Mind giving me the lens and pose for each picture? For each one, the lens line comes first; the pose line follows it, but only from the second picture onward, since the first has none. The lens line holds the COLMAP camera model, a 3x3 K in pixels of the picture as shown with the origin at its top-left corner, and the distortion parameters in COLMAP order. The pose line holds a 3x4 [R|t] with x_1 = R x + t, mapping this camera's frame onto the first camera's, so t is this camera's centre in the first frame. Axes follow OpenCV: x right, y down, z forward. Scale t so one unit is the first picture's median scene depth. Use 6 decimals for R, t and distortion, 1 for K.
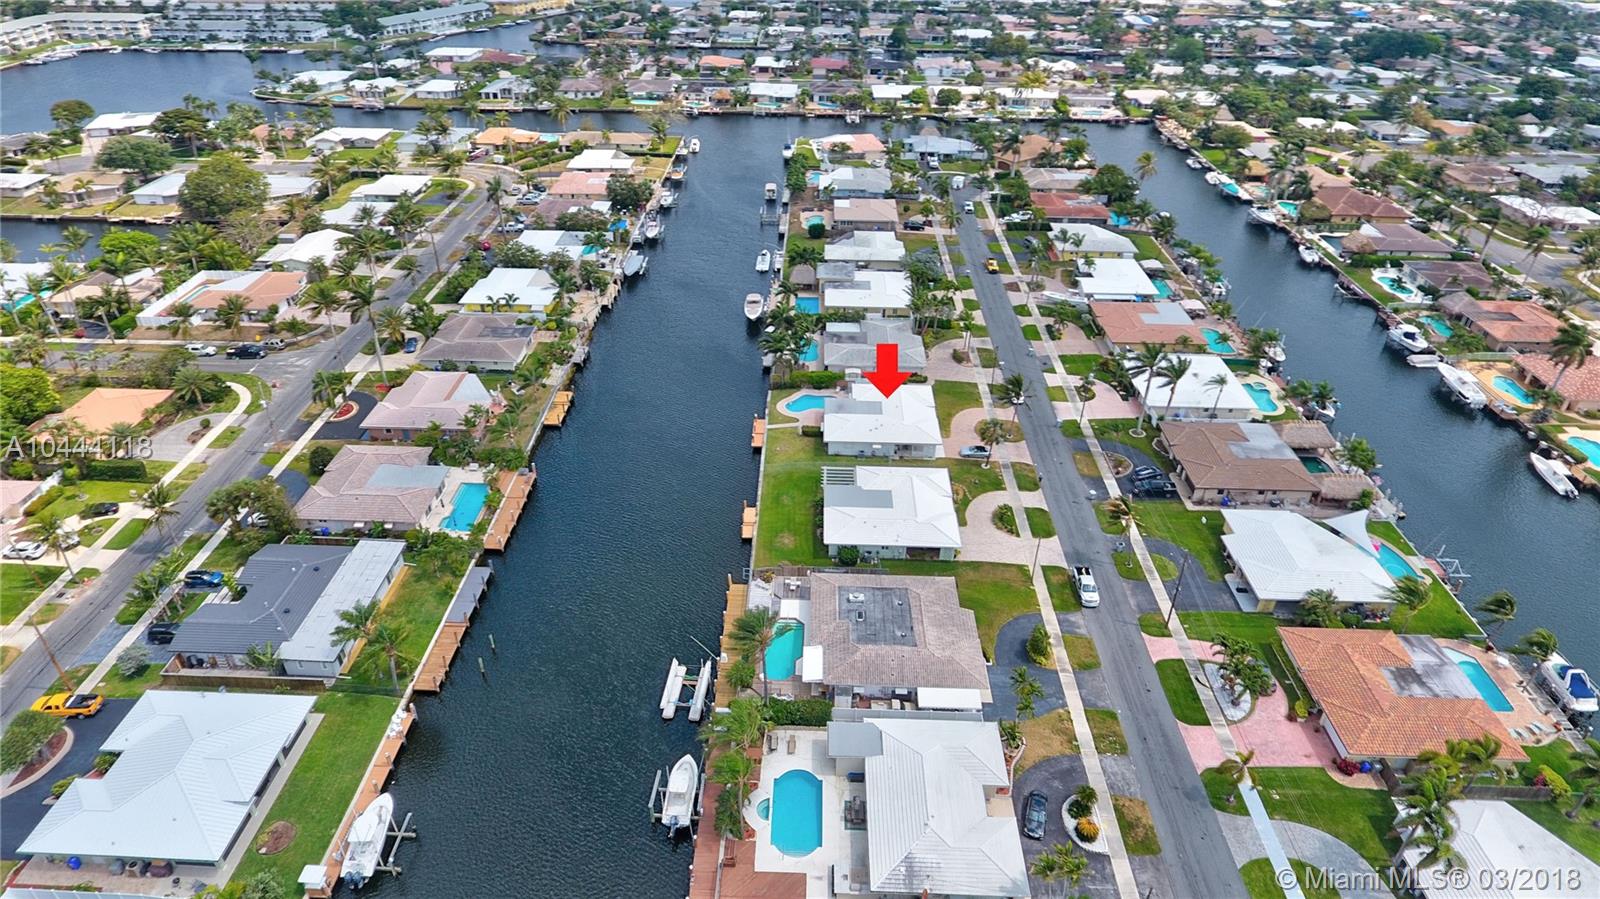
lens RADIAL K [[937.7, 0, 792.3], [0, 937.7, 445.3], [0, 0, 1]] dist [-0.009586, 0.002007]
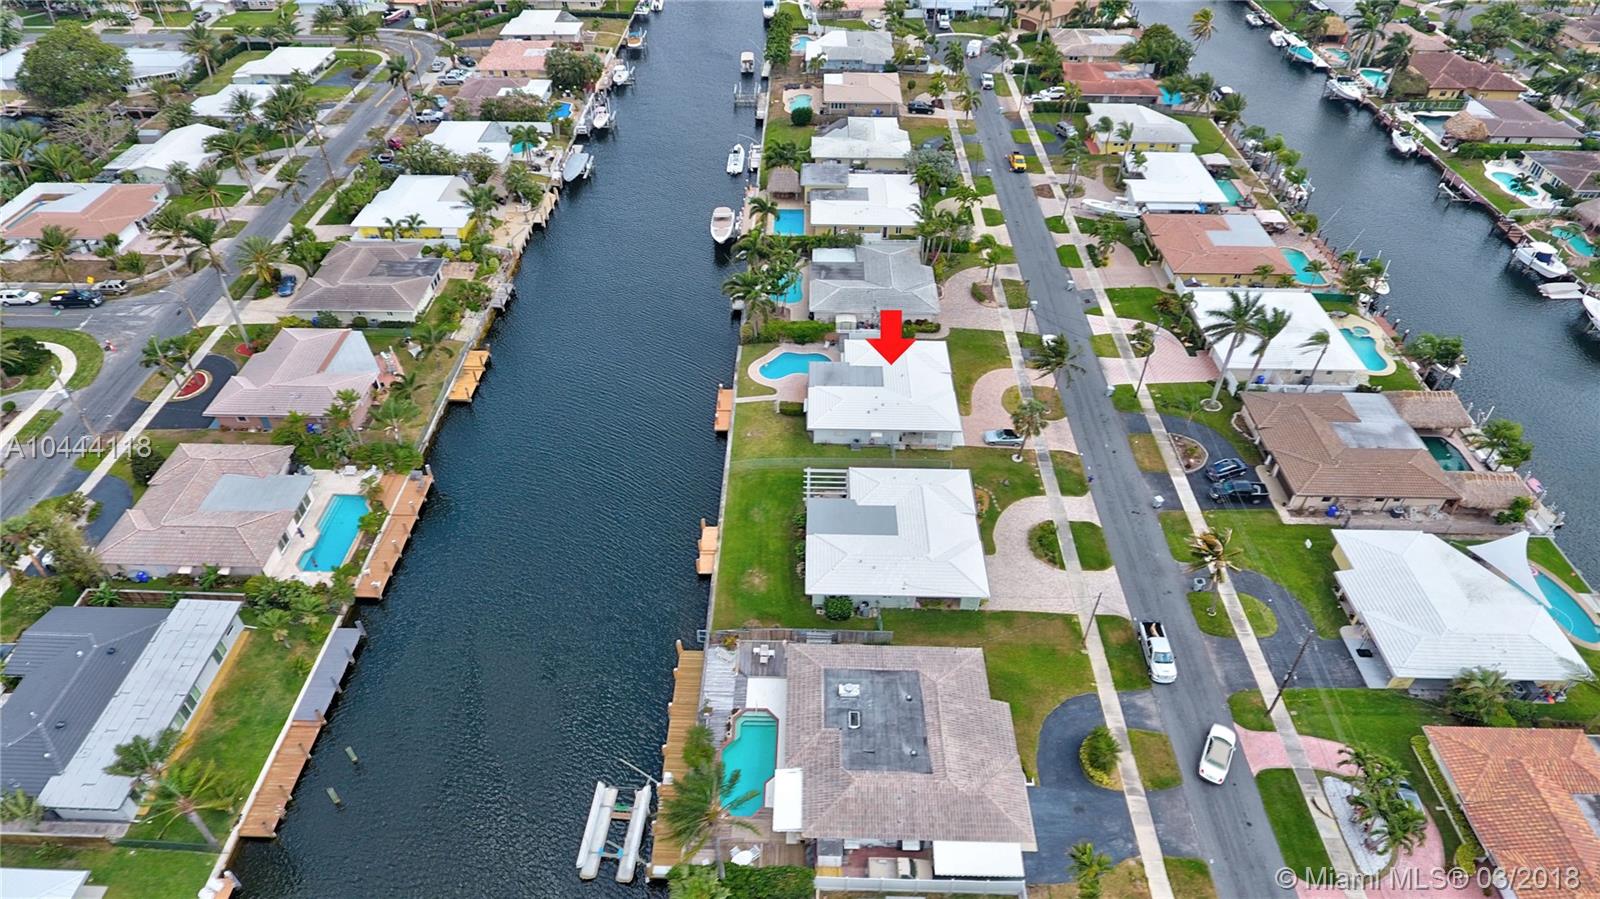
lens RADIAL K [[937.7, 0, 792.3], [0, 937.7, 445.3], [0, 0, 1]] dist [-0.009586, 0.002007]
pose [[0.999932, -0.011442, 0.002121, 0.014499], [0.011008, 0.989162, 0.146413, -0.076449], [-0.003773, -0.146380, 0.989221, 0.177476]]
